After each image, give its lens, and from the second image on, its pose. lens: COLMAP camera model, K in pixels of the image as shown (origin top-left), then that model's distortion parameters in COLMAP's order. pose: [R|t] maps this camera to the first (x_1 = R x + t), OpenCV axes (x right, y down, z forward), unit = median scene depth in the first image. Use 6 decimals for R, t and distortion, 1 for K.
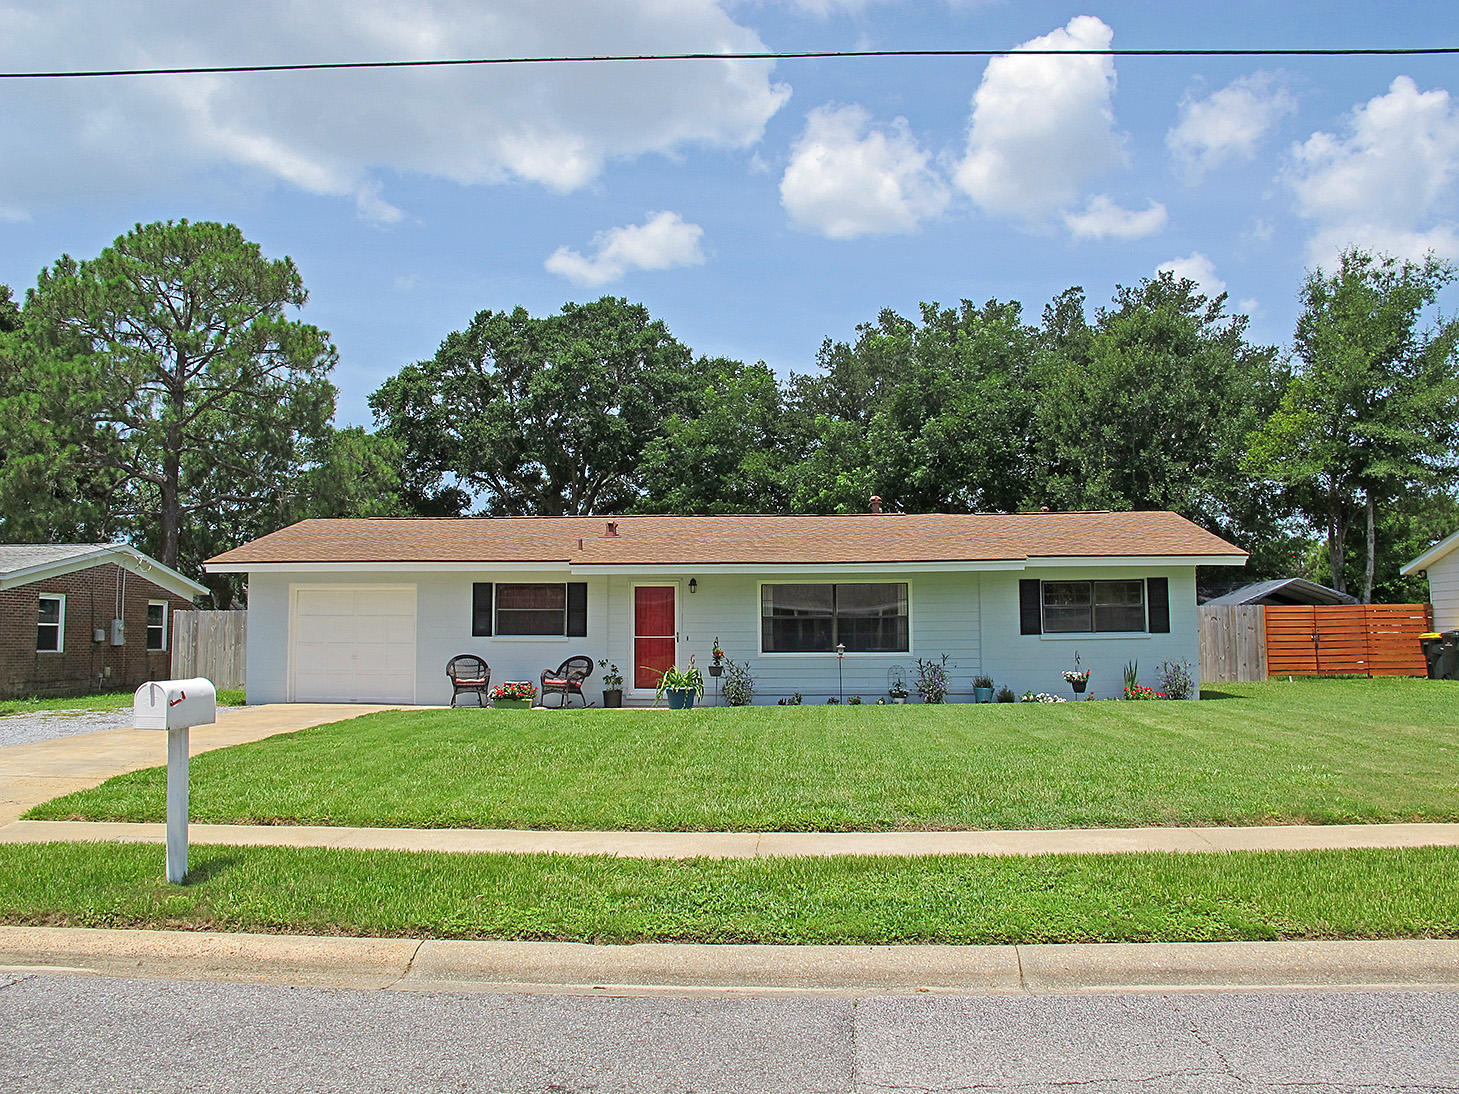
lens RADIAL K [[1181.0, 0, 729.5], [0, 1181.0, 547.0], [0, 0, 1]] dist [-0.151485, 0.268564]
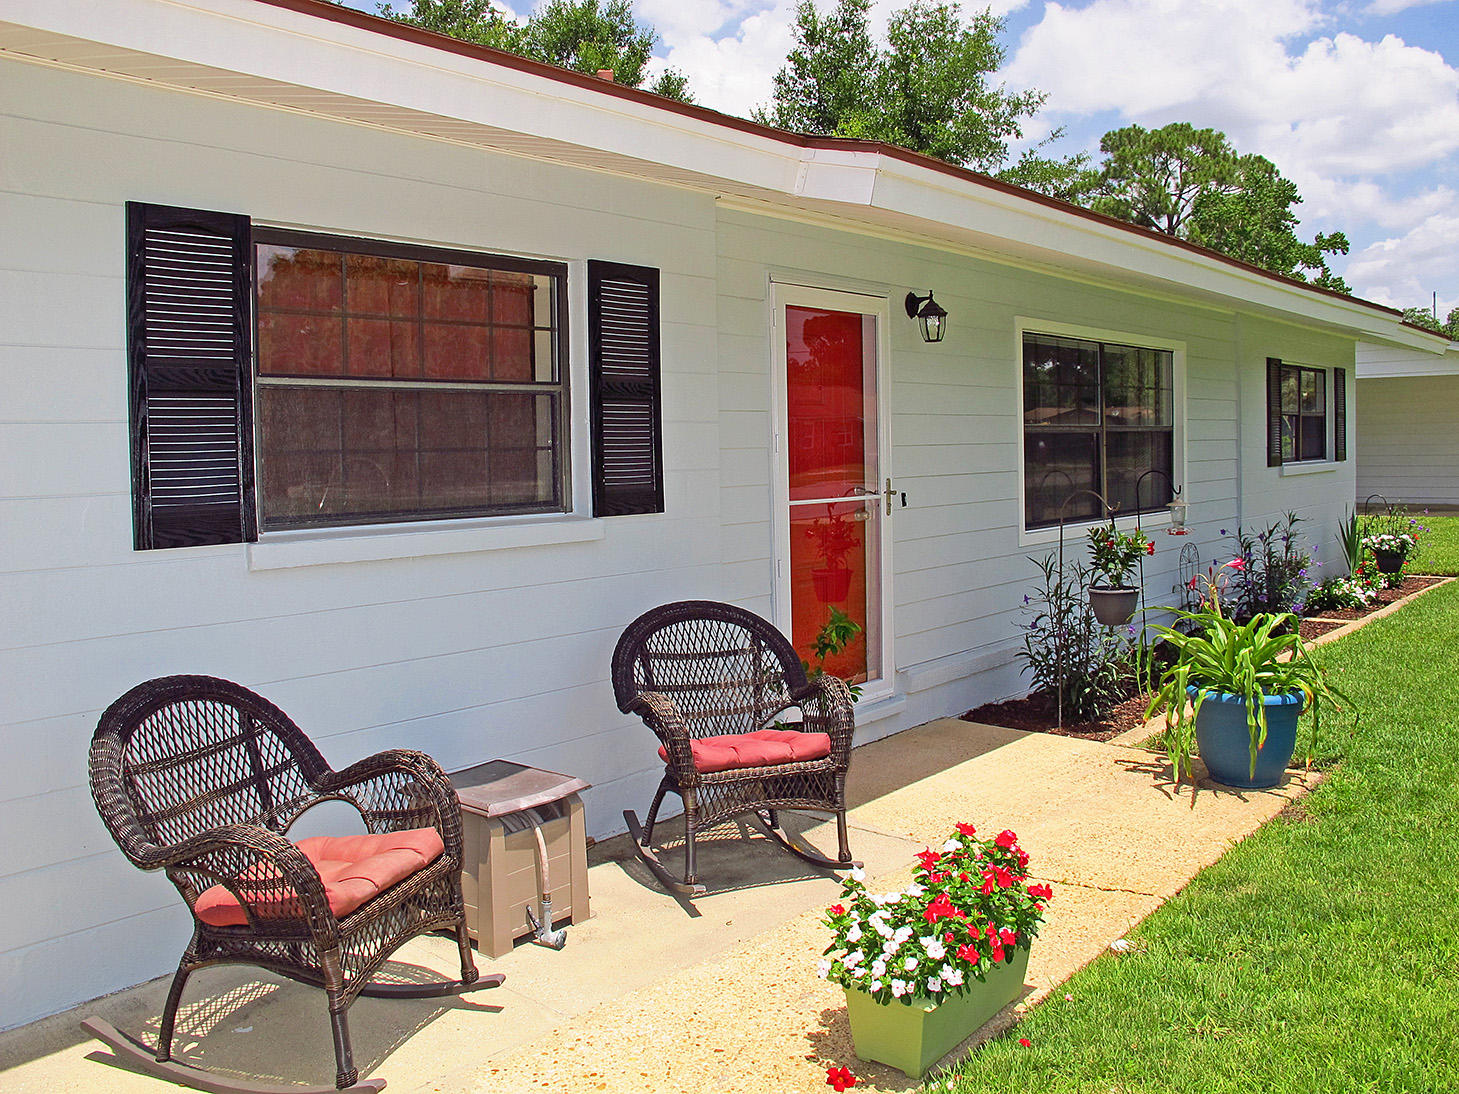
lens RADIAL K [[1227.5, 0, 725.2], [0, 1227.5, 503.9], [0, 0, 1]] dist [-0.147565, 0.112734]
pose [[0.623430, -0.047476, 0.780437, -0.294311], [-0.032875, 0.995680, 0.086831, 0.053547], [-0.781188, -0.079790, 0.619176, 0.842991]]
